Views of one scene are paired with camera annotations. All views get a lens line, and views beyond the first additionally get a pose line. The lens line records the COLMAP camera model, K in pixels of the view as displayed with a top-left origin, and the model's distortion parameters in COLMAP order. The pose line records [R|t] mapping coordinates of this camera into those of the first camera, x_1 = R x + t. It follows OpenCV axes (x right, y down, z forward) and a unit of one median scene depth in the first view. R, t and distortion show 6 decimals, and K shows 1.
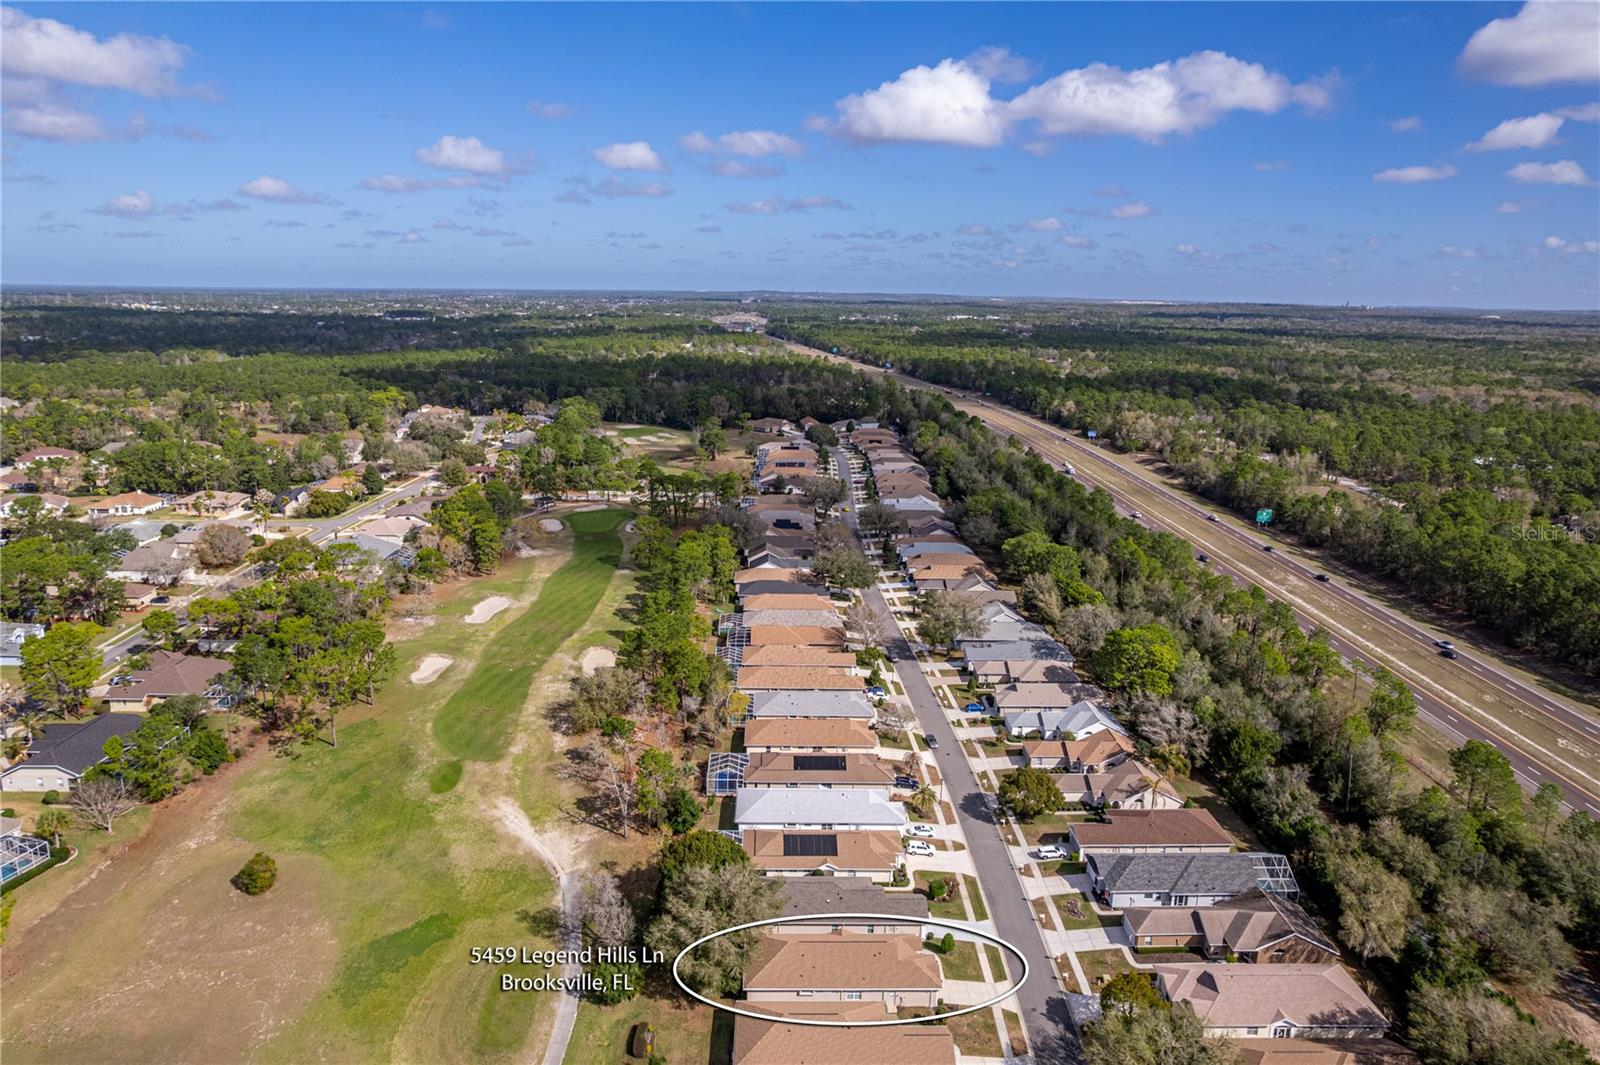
lens RADIAL K [[1019.7, 0, 803.1], [0, 1019.7, 538.8], [0, 0, 1]] dist [-0.072198, 0.052743]
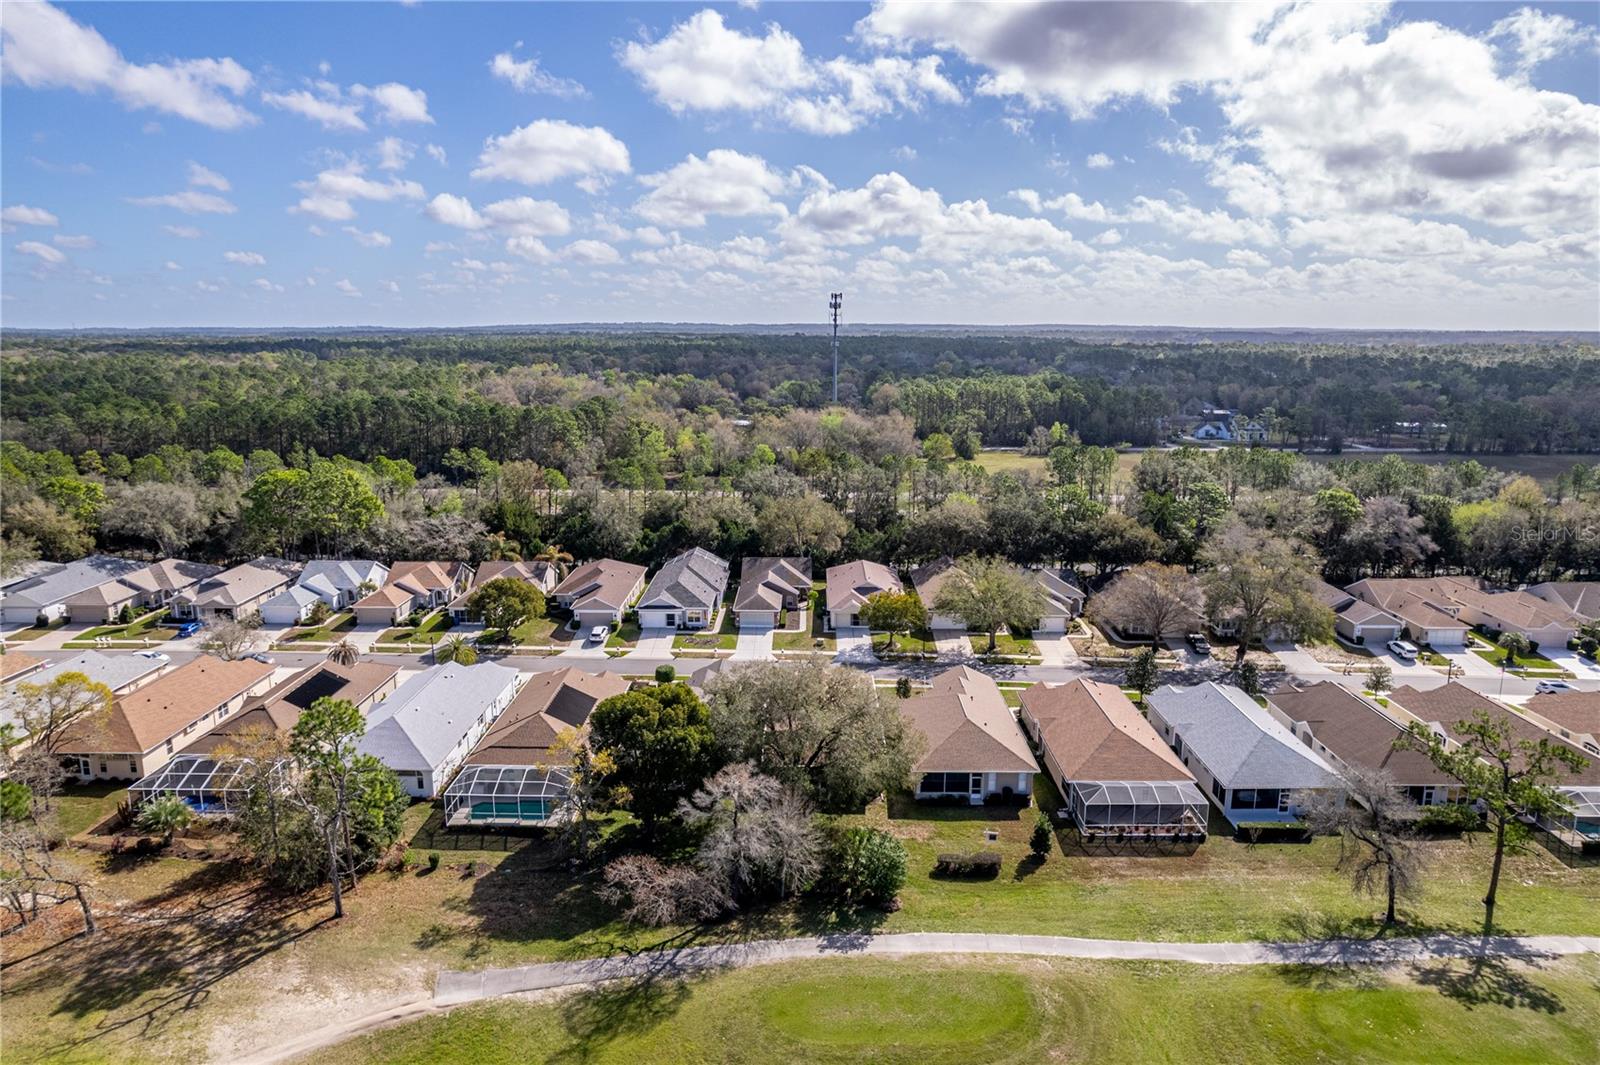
lens RADIAL K [[1030.9, 0, 800.0], [0, 1030.9, 532.5], [0, 0, 1]] dist [-0.070108, 0.056382]
pose [[0.043211, -0.218503, 0.974879, -0.511975], [0.237665, 0.950026, 0.202399, 0.083070], [-0.970386, 0.222949, 0.092982, 0.653717]]
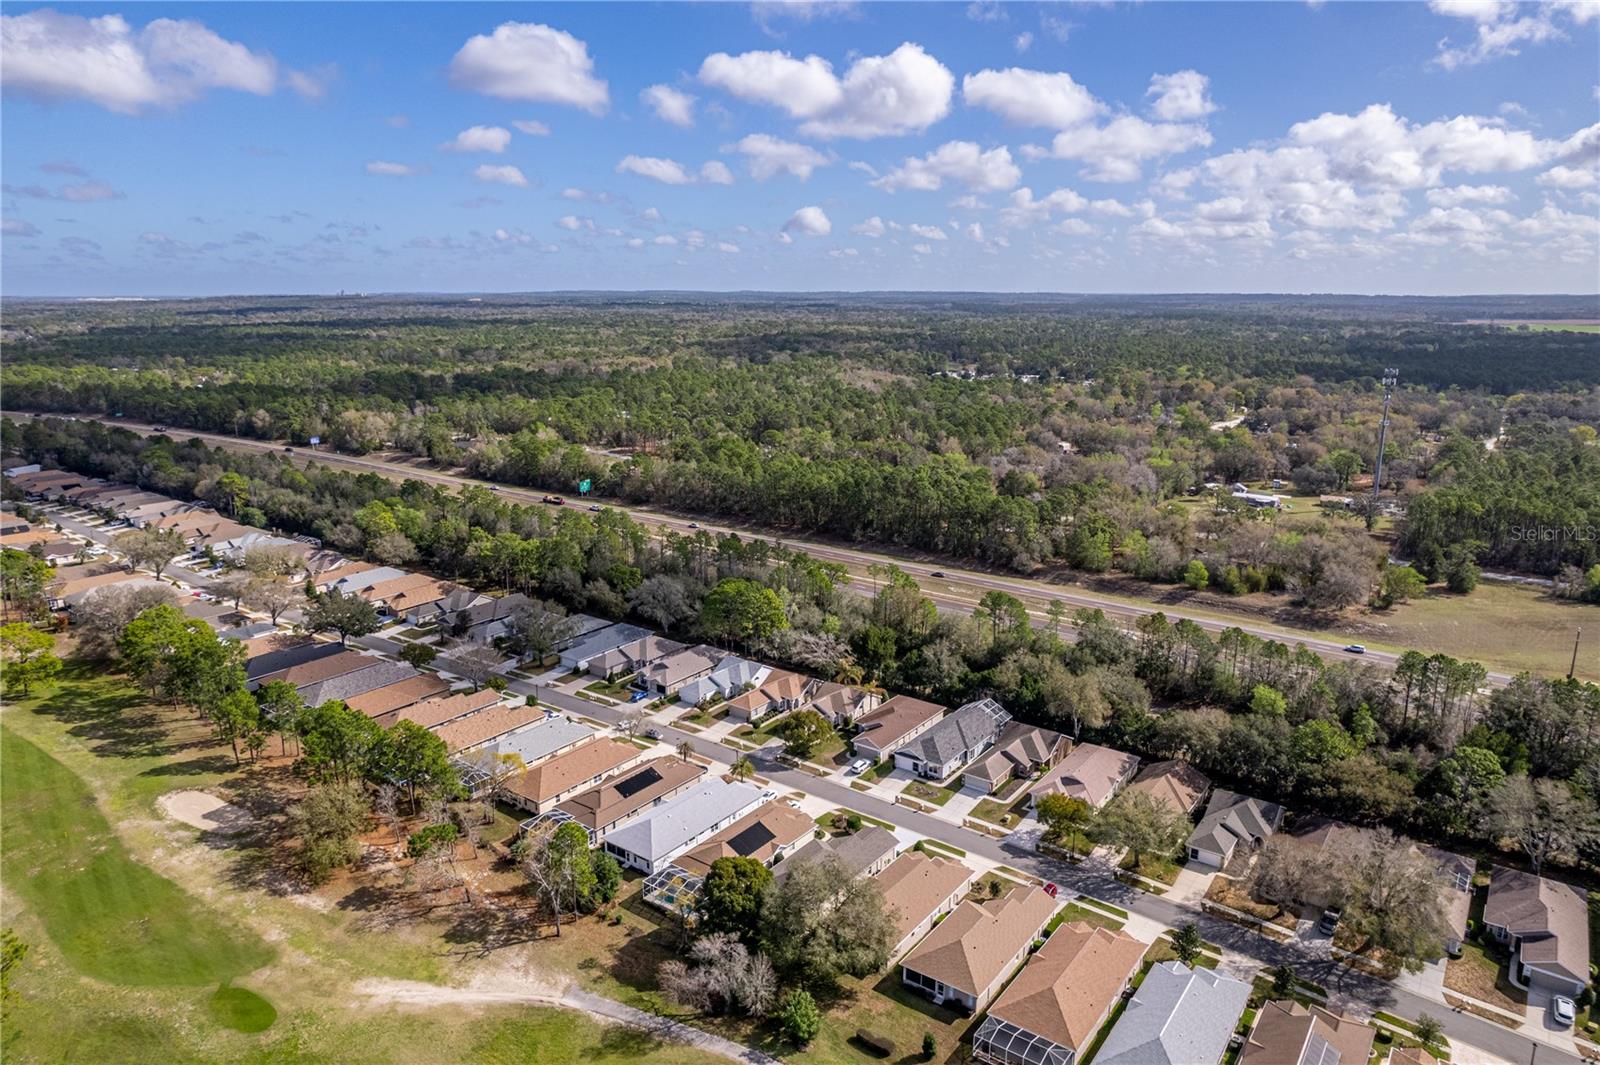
lens RADIAL K [[1030.9, 0, 800.0], [0, 1030.9, 532.5], [0, 0, 1]] dist [-0.070108, 0.056382]
pose [[0.618239, -0.200060, 0.760103, -0.576176], [0.199645, 0.975318, 0.094321, -0.070996], [-0.760212, 0.093438, 0.642921, 0.233930]]
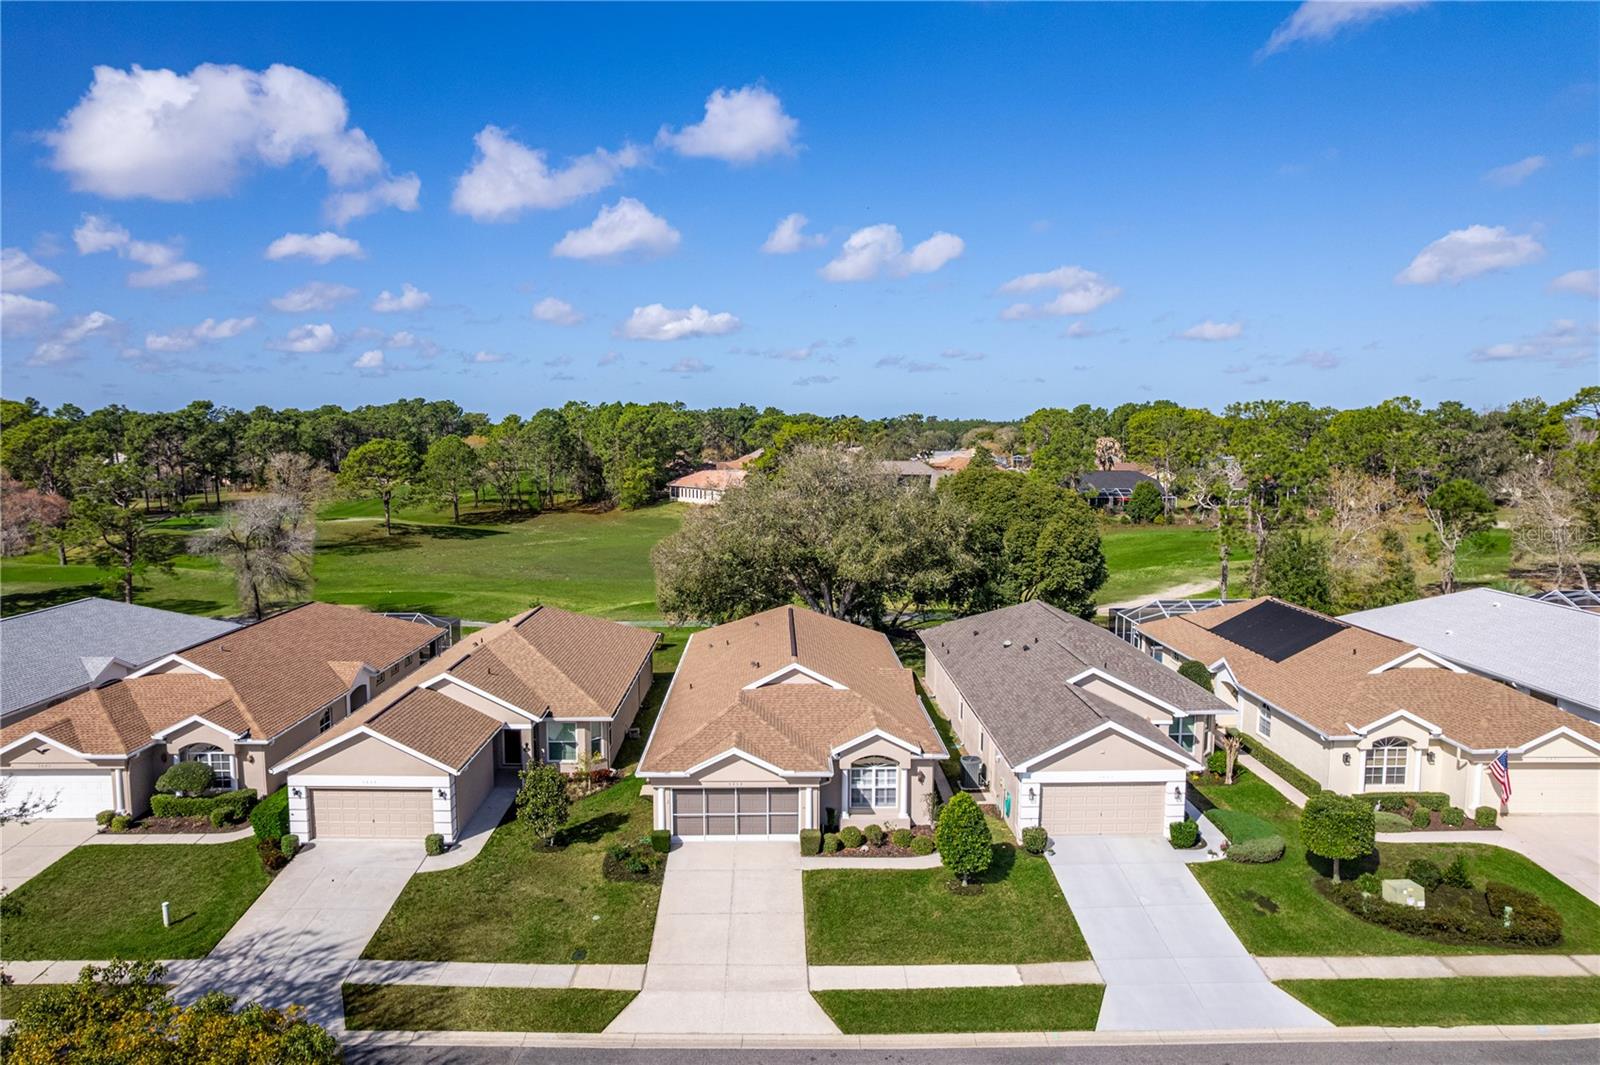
lens RADIAL K [[1019.7, 0, 803.1], [0, 1019.7, 538.8], [0, 0, 1]] dist [-0.072198, 0.052743]
pose [[-0.004938, 0.082311, -0.996594, 0.290947], [-0.241372, 0.967041, 0.081066, 0.240032], [0.970420, 0.240951, 0.015092, 0.707107]]
